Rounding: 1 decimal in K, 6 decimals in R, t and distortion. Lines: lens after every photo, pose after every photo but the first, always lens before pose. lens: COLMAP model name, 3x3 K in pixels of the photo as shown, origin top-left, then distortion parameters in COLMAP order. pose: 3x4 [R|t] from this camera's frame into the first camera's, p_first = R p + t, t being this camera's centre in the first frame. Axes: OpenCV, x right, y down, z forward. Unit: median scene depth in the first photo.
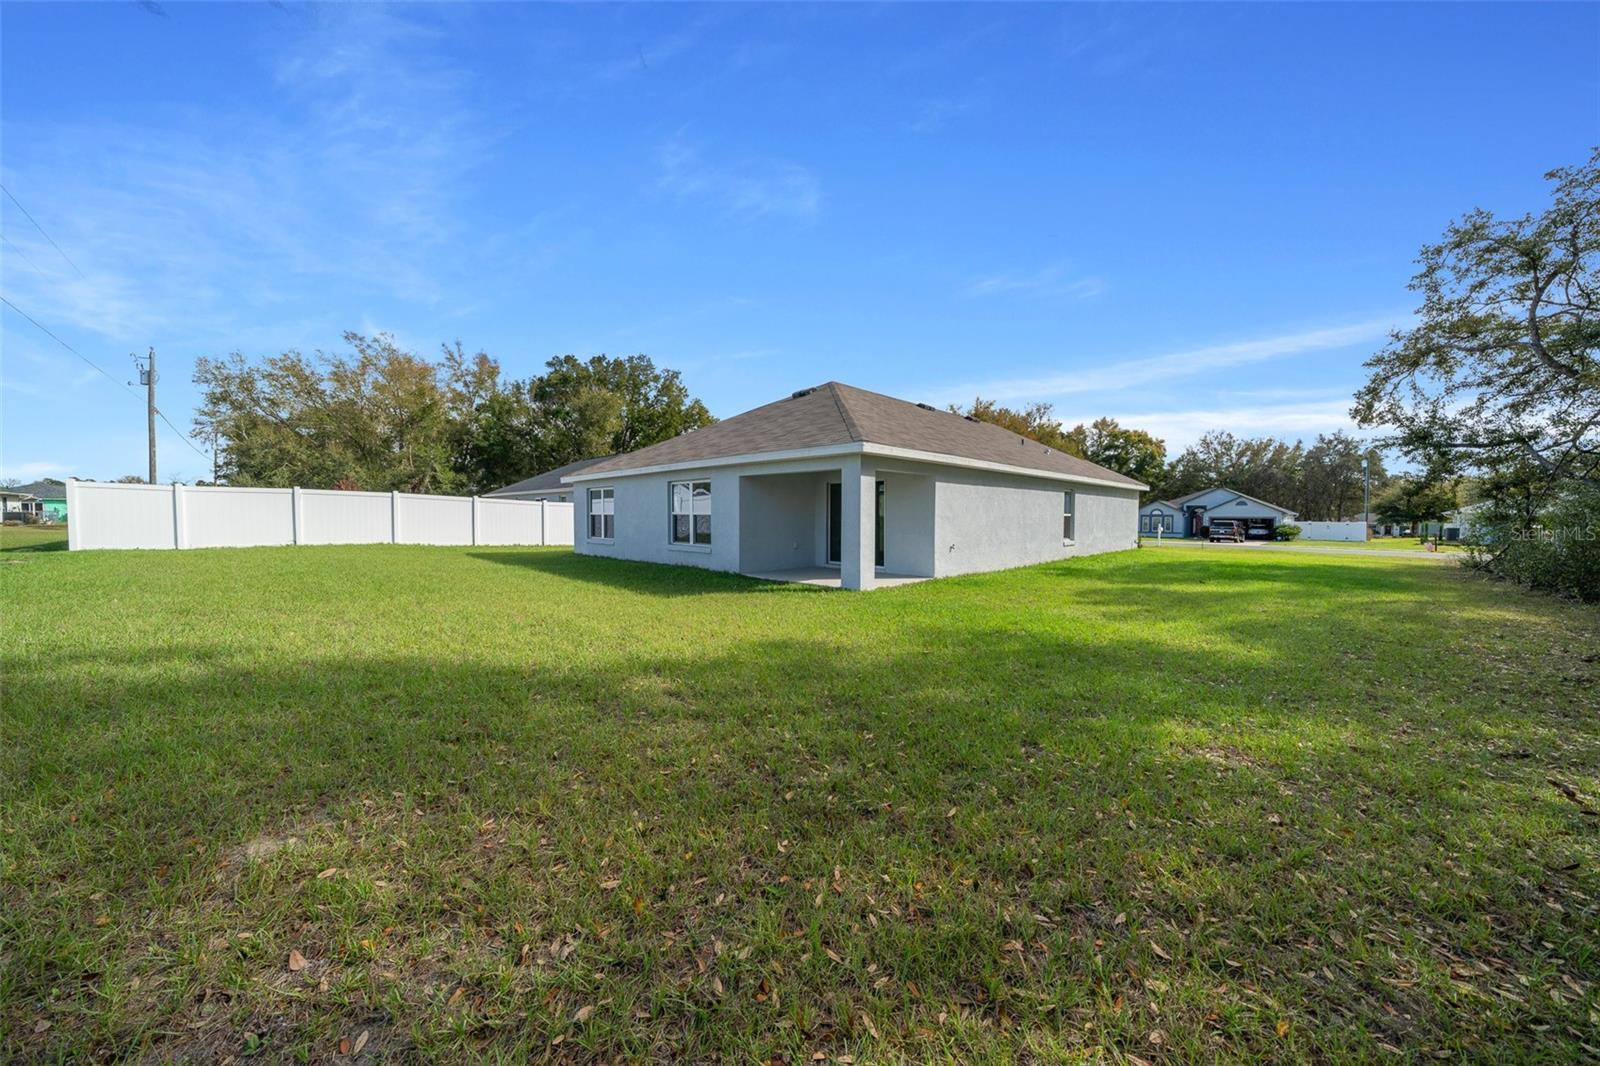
lens RADIAL K [[541.8, 0, 800.0], [0, 541.8, 533.0], [0, 0, 1]] dist [-0.008085, 0.000045]
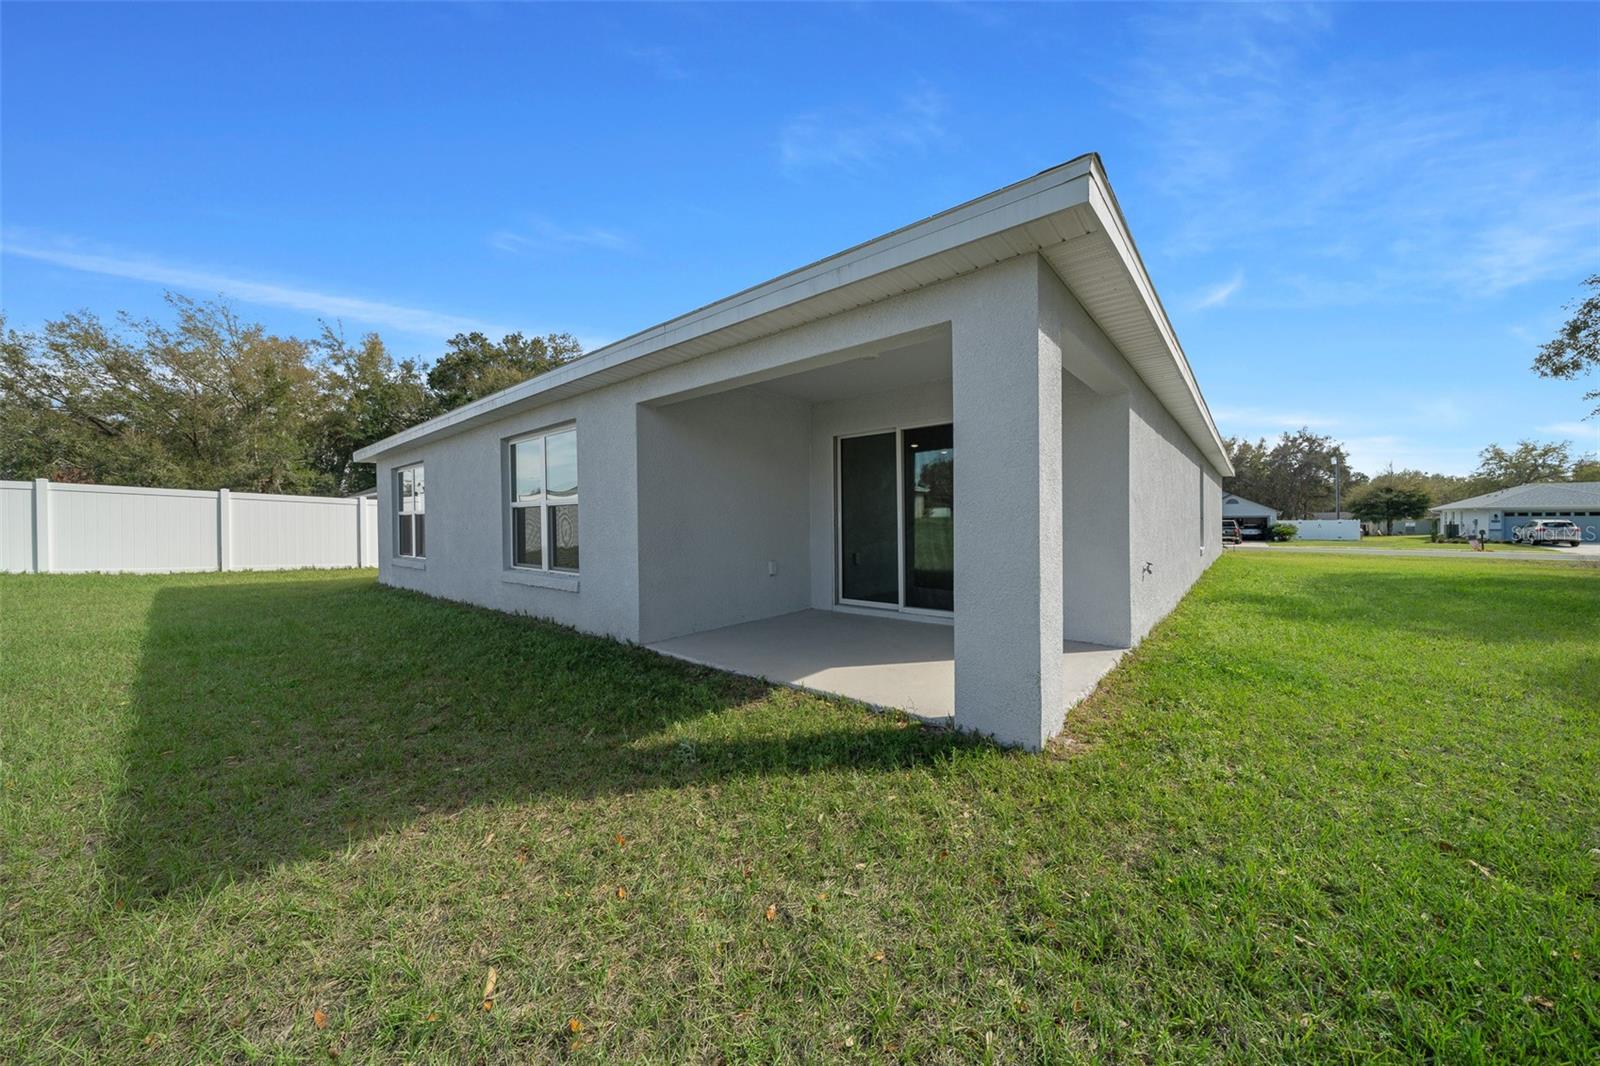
lens RADIAL K [[541.8, 0, 800.0], [0, 541.8, 533.0], [0, 0, 1]] dist [-0.008085, 0.000045]
pose [[0.996172, -0.015160, 0.086087, -0.006277], [0.016403, 0.999771, -0.013751, -0.000291], [-0.085859, 0.015110, 0.996193, 0.141032]]
